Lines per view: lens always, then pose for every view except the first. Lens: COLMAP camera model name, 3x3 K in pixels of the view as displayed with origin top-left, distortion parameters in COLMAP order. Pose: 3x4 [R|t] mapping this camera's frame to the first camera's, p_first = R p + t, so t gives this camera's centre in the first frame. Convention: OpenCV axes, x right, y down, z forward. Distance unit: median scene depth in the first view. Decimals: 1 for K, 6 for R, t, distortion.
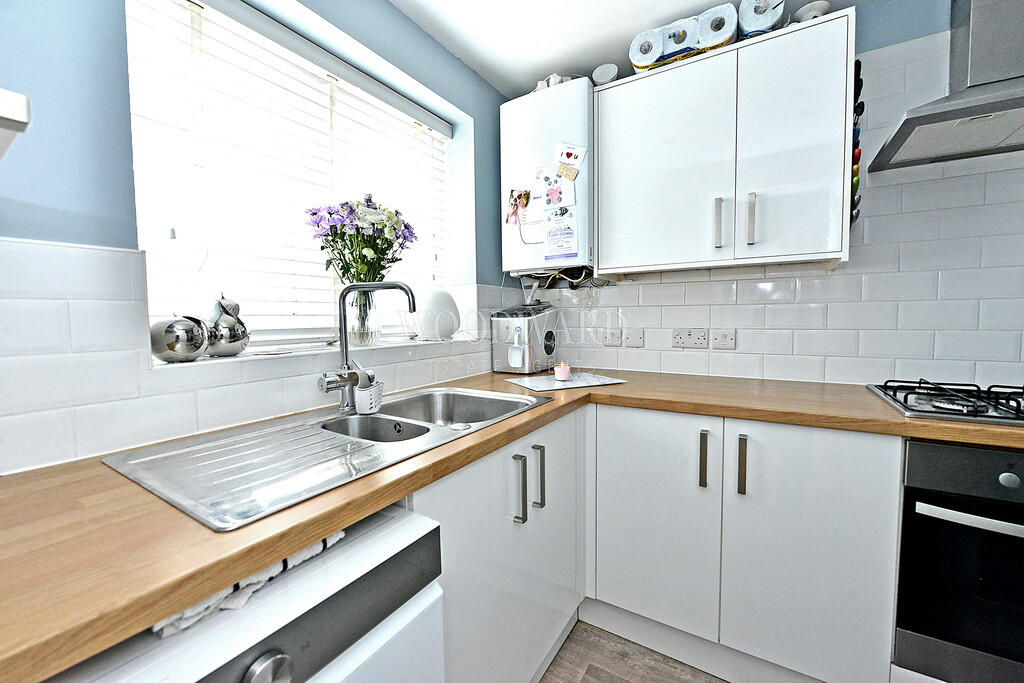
lens RADIAL K [[407.1, 0, 514.7], [0, 407.1, 341.8], [0, 0, 1]] dist [-0.003420, 0.000535]
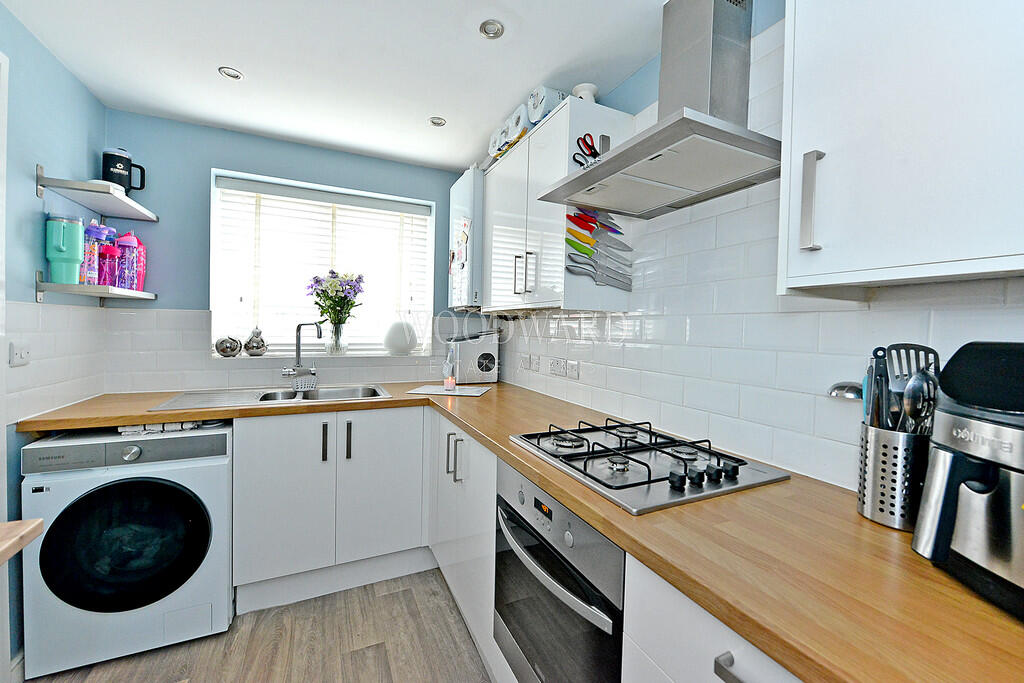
lens RADIAL K [[407.1, 0, 512.0], [0, 407.1, 338.5], [0, 0, 1]] dist [-0.003420, 0.000535]
pose [[0.836799, 0.043119, -0.545810, 1.207680], [-0.061972, 0.997947, -0.016173, -0.079013], [0.543992, 0.047358, 0.837753, -0.044787]]
